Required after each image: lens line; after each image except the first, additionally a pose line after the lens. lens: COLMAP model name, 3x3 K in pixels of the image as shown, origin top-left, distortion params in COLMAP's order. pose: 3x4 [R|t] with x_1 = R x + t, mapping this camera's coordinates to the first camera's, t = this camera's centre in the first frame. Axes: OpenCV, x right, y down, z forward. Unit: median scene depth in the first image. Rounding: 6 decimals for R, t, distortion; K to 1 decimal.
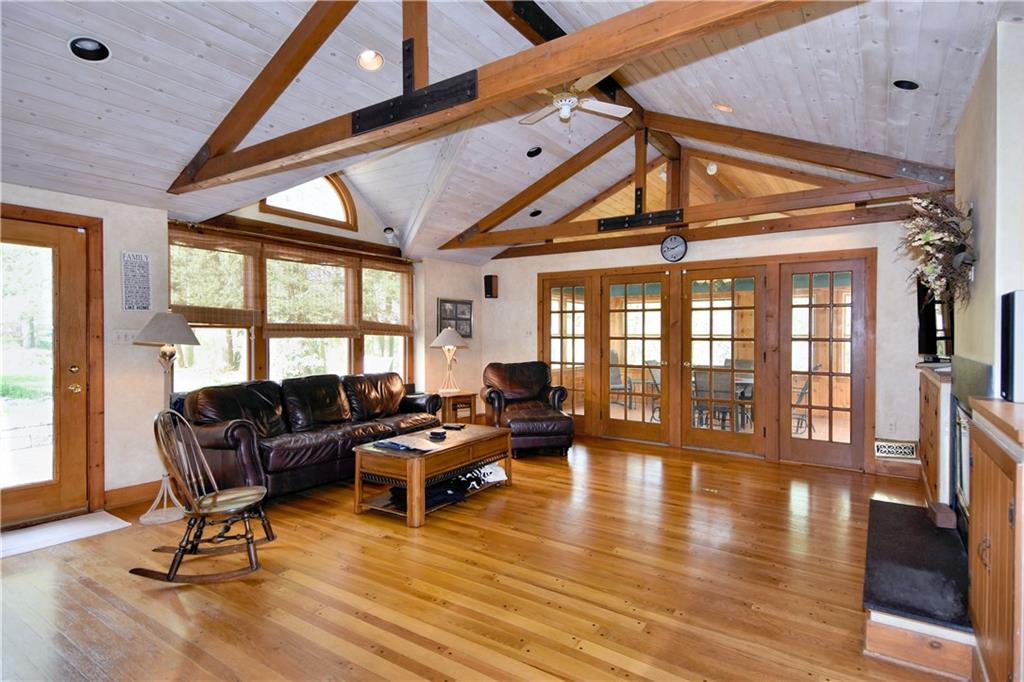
lens RADIAL K [[540.7, 0, 514.8], [0, 540.7, 341.1], [0, 0, 1]] dist [0.043017, -0.000078]
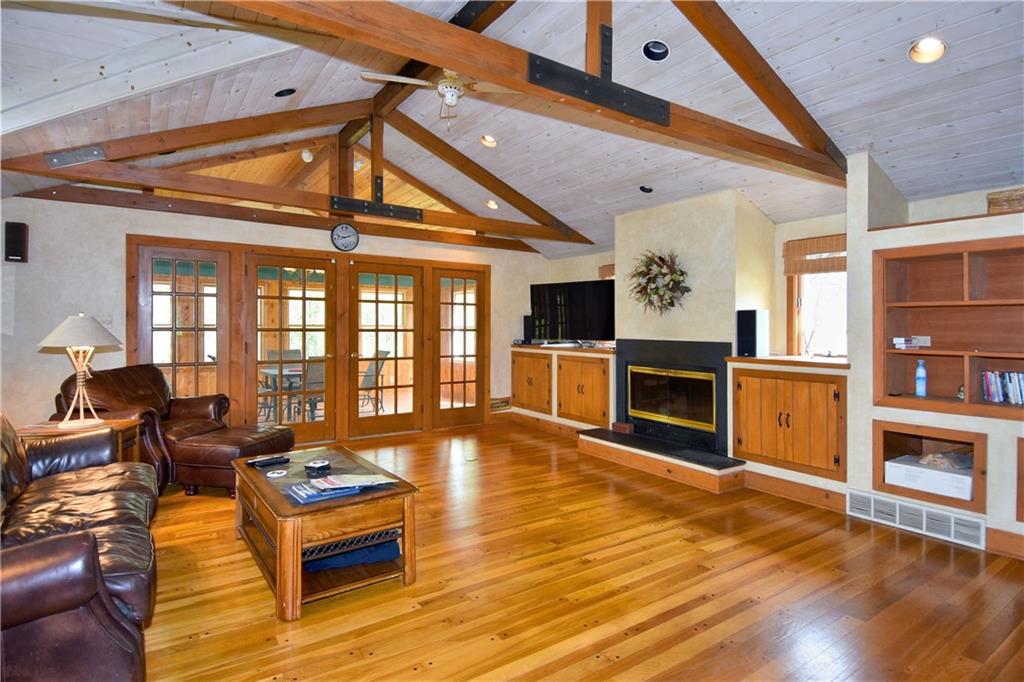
lens RADIAL K [[540.7, 0, 526.9], [0, 540.7, 325.5], [0, 0, 1]] dist [0.043017, -0.000078]
pose [[0.348994, 0.000936, 0.937125, -0.519501], [0.006412, 0.999974, -0.003387, -0.007088], [-0.937103, 0.007191, 0.348979, 0.360501]]
